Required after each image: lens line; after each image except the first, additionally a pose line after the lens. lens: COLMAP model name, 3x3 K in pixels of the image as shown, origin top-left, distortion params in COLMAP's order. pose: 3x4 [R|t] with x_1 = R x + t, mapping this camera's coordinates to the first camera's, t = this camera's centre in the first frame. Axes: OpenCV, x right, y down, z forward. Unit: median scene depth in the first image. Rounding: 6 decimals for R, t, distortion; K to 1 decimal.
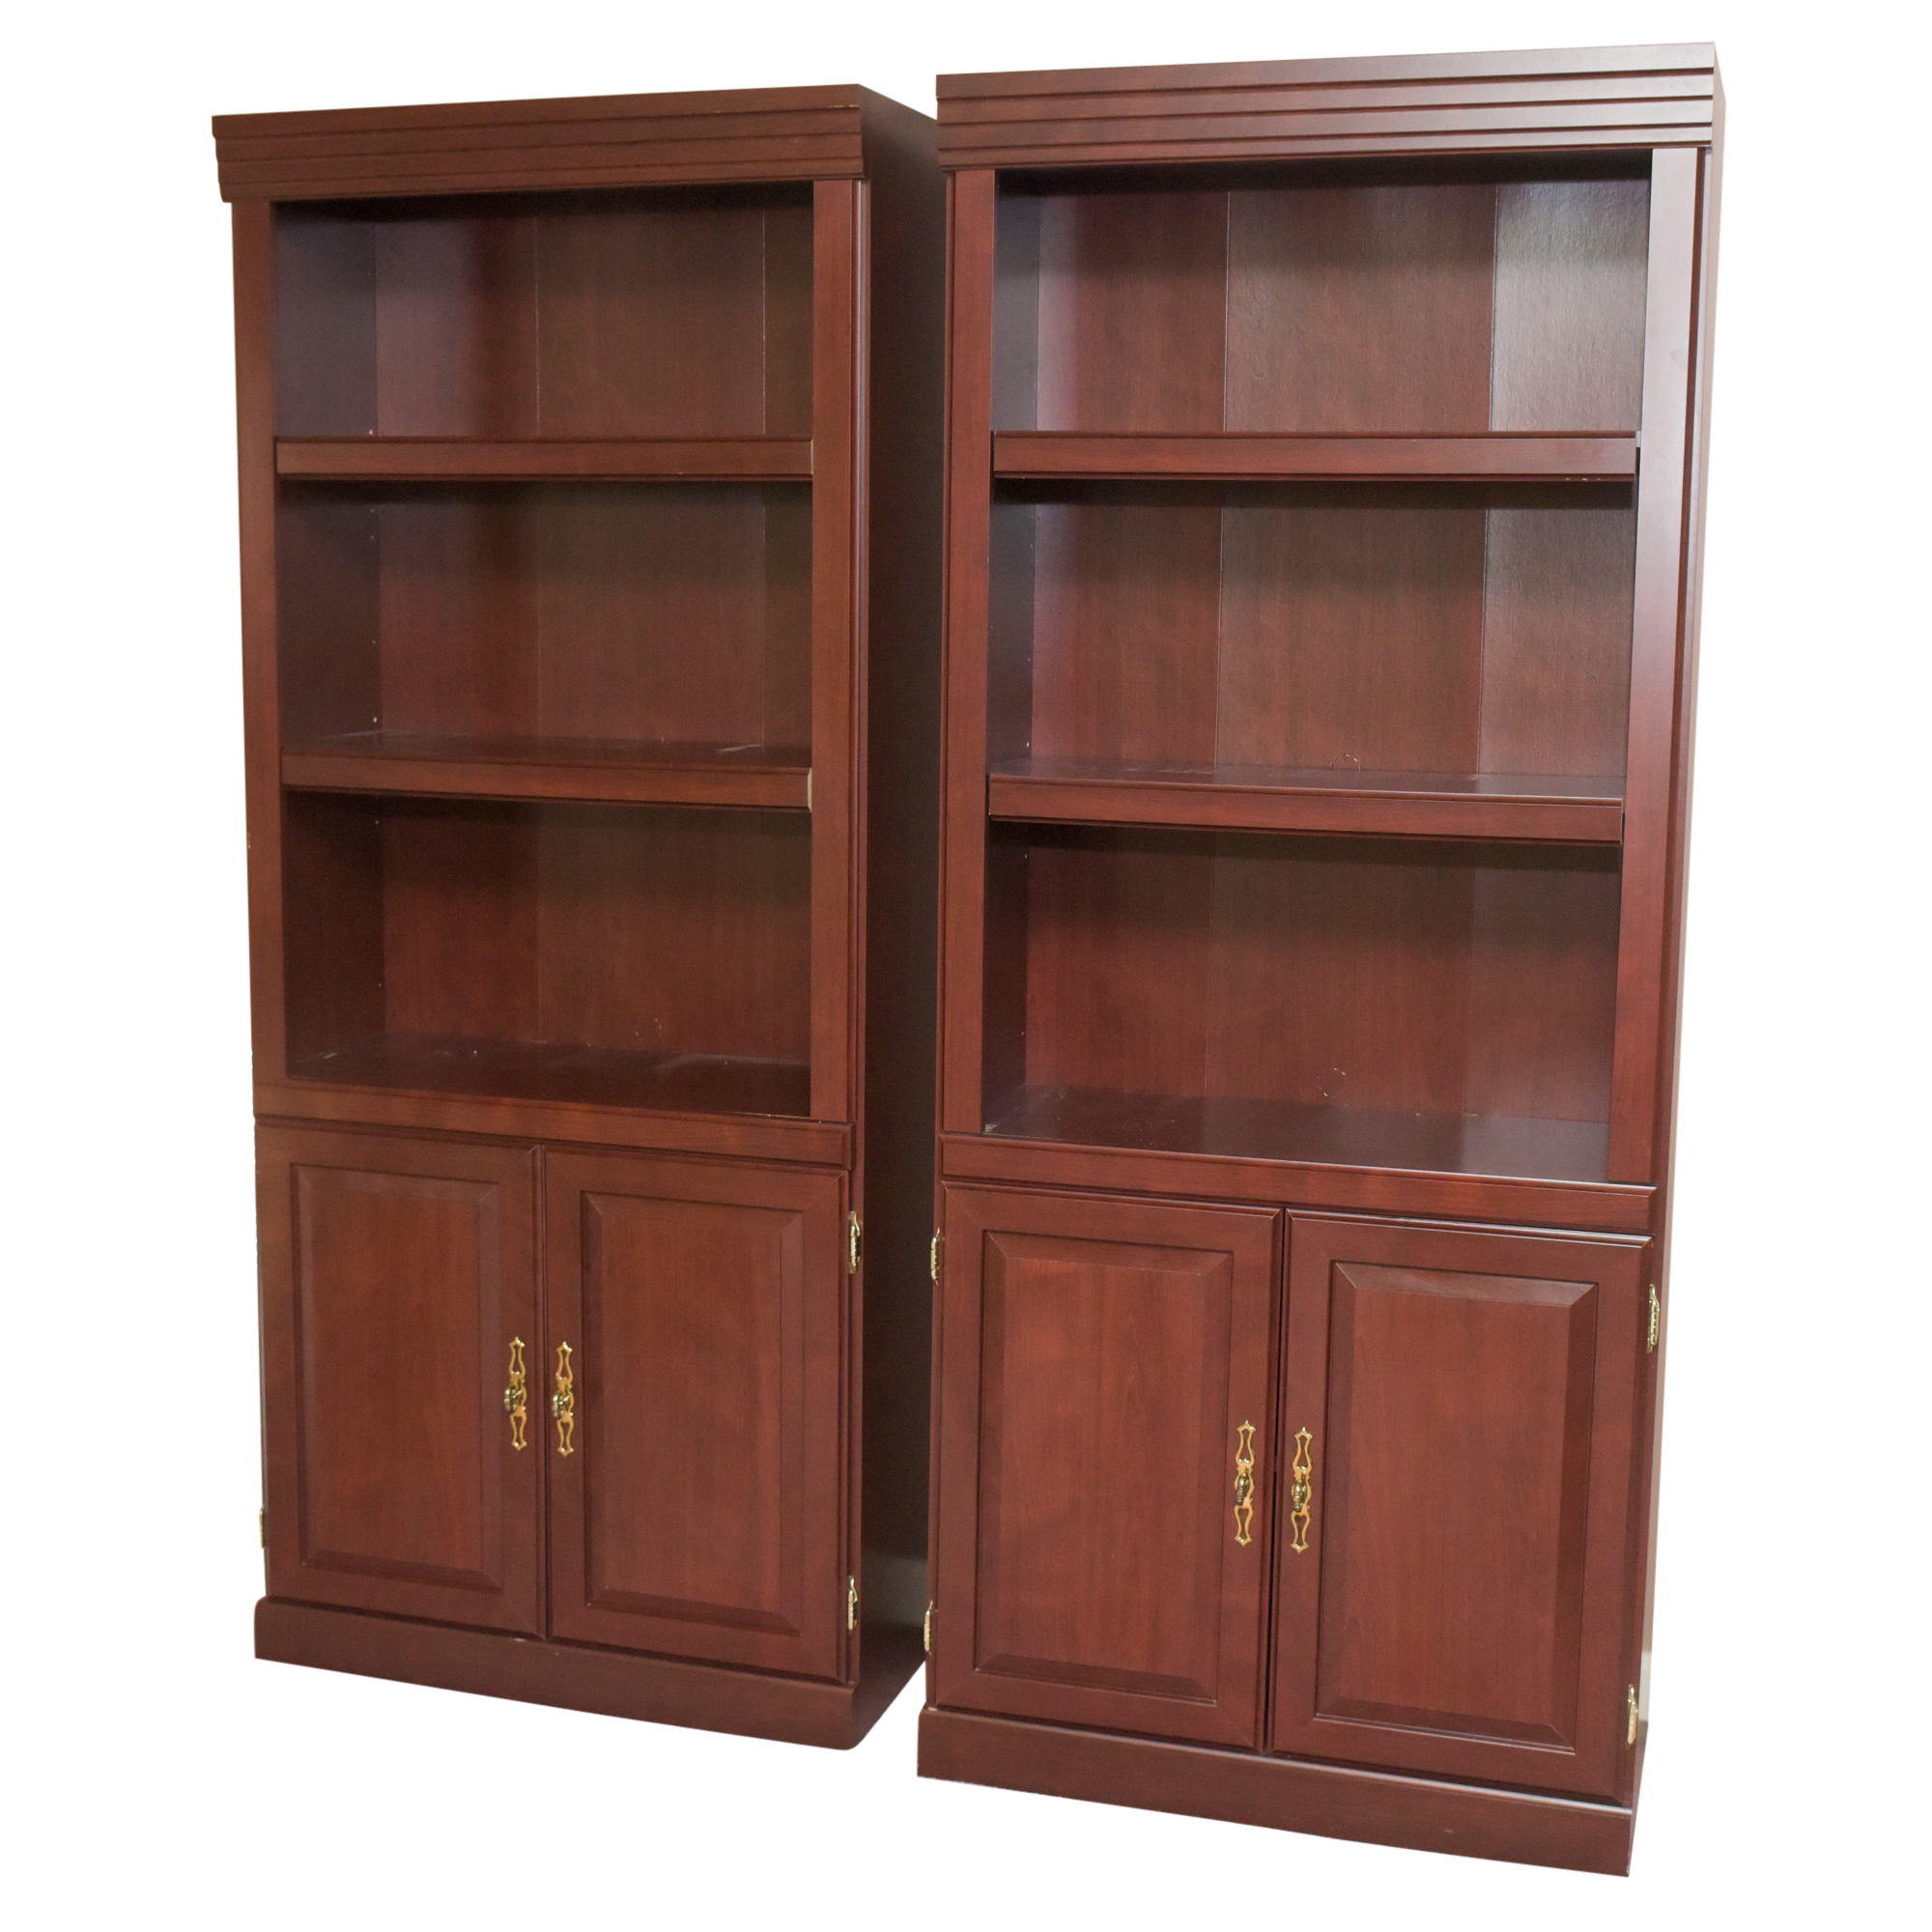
lens RADIAL K [[3145.6, 0, 1099.0], [0, 3145.6, 984.6], [0, 0, 1]] dist [-0.138568, 0.574096]
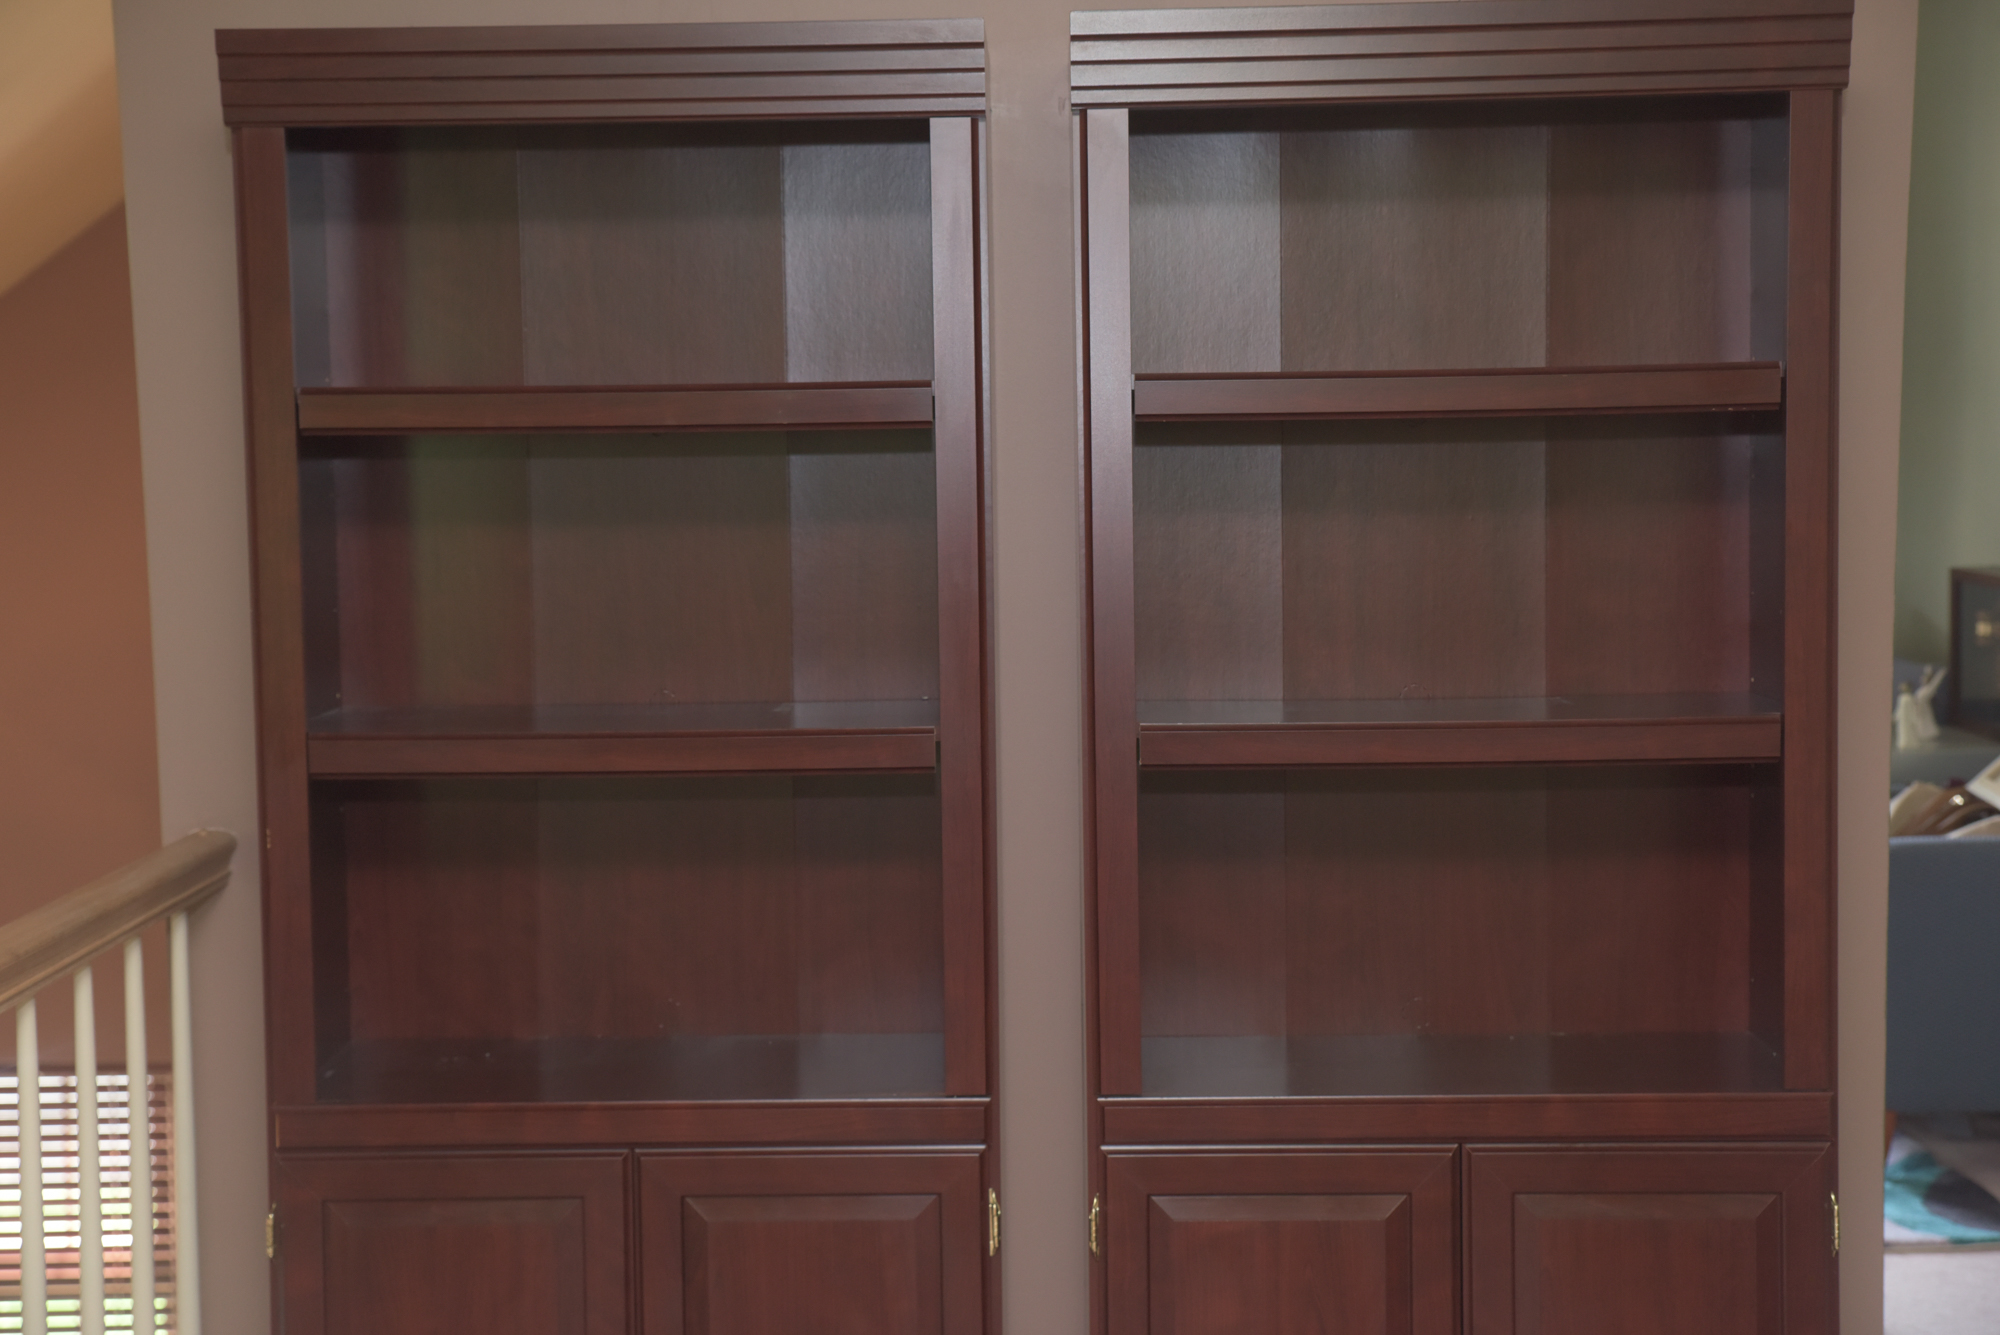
lens RADIAL K [[2929.7, 0, 1000.0], [0, 2929.7, 667.5], [0, 0, 1]] dist [0.109990, 0.051388]
pose [[0.949979, -0.044549, 0.309119, -0.314246], [0.068970, 0.995262, -0.068526, -0.021648], [-0.304602, 0.086419, 0.948551, 0.128783]]
